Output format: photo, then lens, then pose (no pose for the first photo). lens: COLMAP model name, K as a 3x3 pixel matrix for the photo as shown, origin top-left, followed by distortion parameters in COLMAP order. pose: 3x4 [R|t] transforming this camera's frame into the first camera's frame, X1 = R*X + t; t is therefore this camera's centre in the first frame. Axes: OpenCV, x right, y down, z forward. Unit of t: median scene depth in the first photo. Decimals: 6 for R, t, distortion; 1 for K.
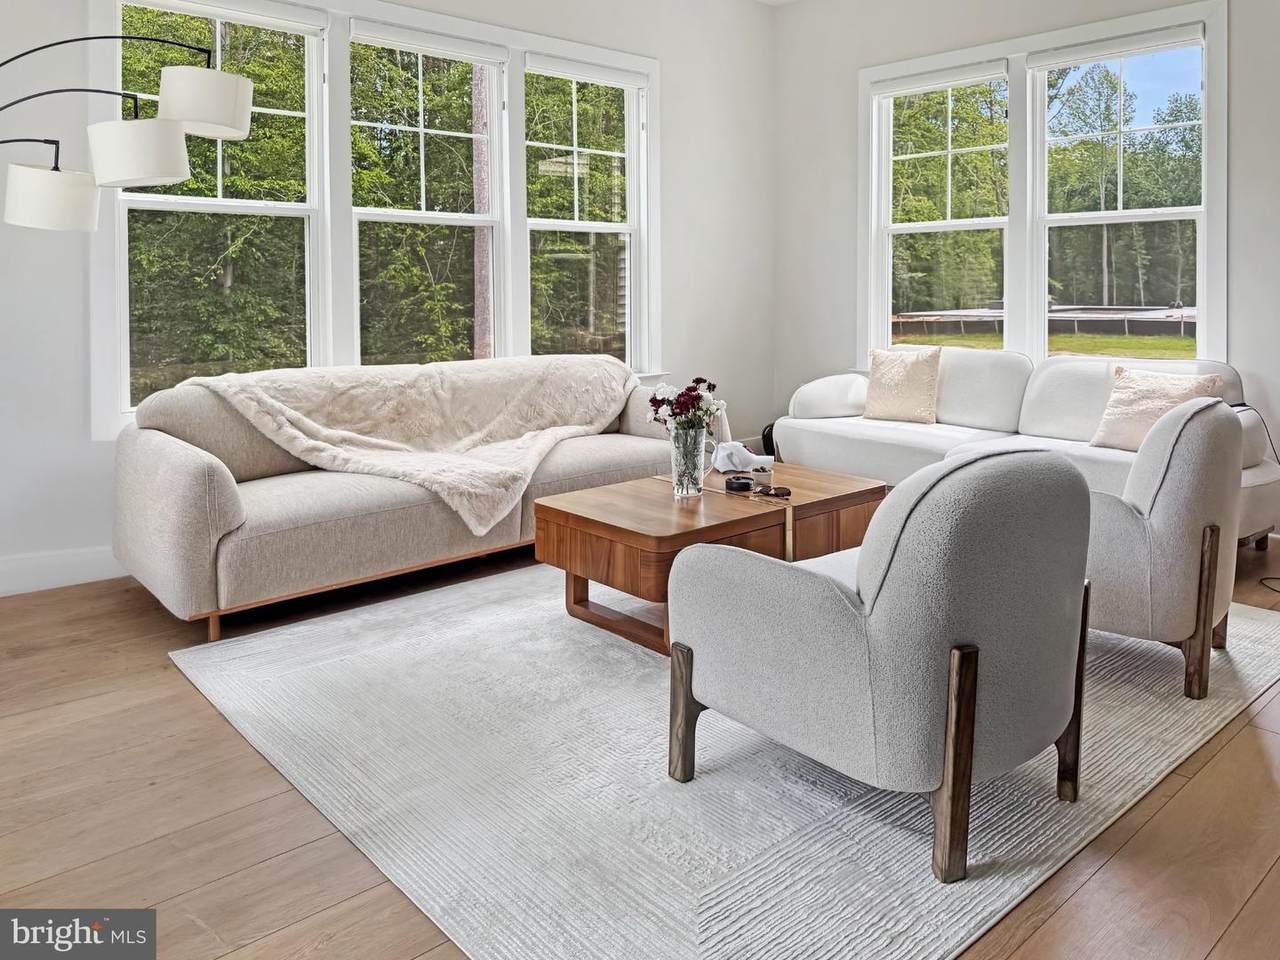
lens RADIAL K [[976.5, 0, 640.0], [0, 976.5, 480.0], [0, 0, 1]] dist [0.000023, -0.000428]
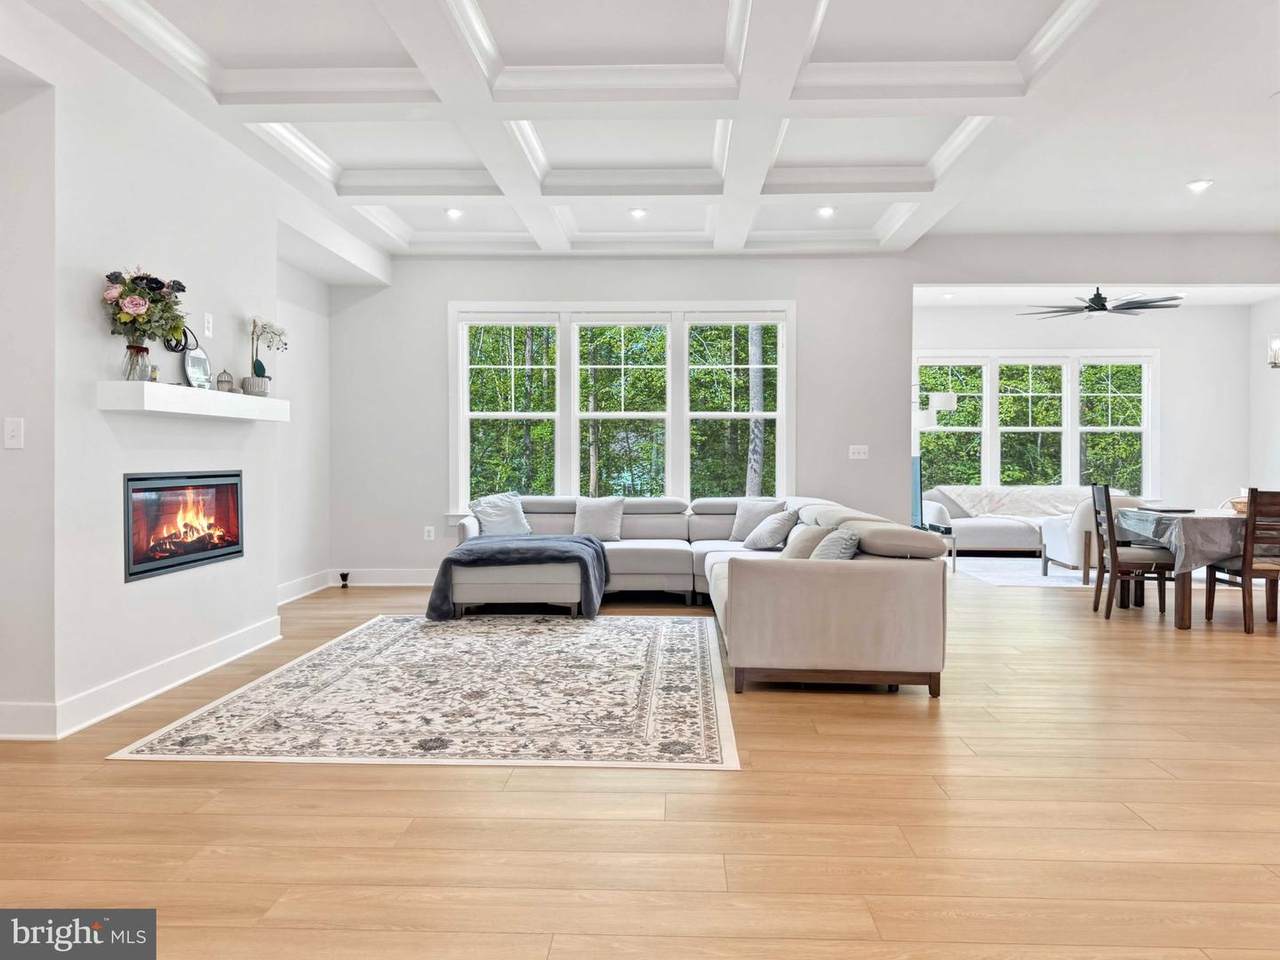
lens RADIAL K [[908.3, 0, 641.5], [0, 908.3, 460.0], [0, 0, 1]] dist [0.103393, -0.000003]
pose [[0.705785, -0.002613, -0.708421, 0.780907], [-0.135313, 0.981085, -0.138428, 0.286006], [0.695383, 0.193559, 0.692081, -1.379211]]
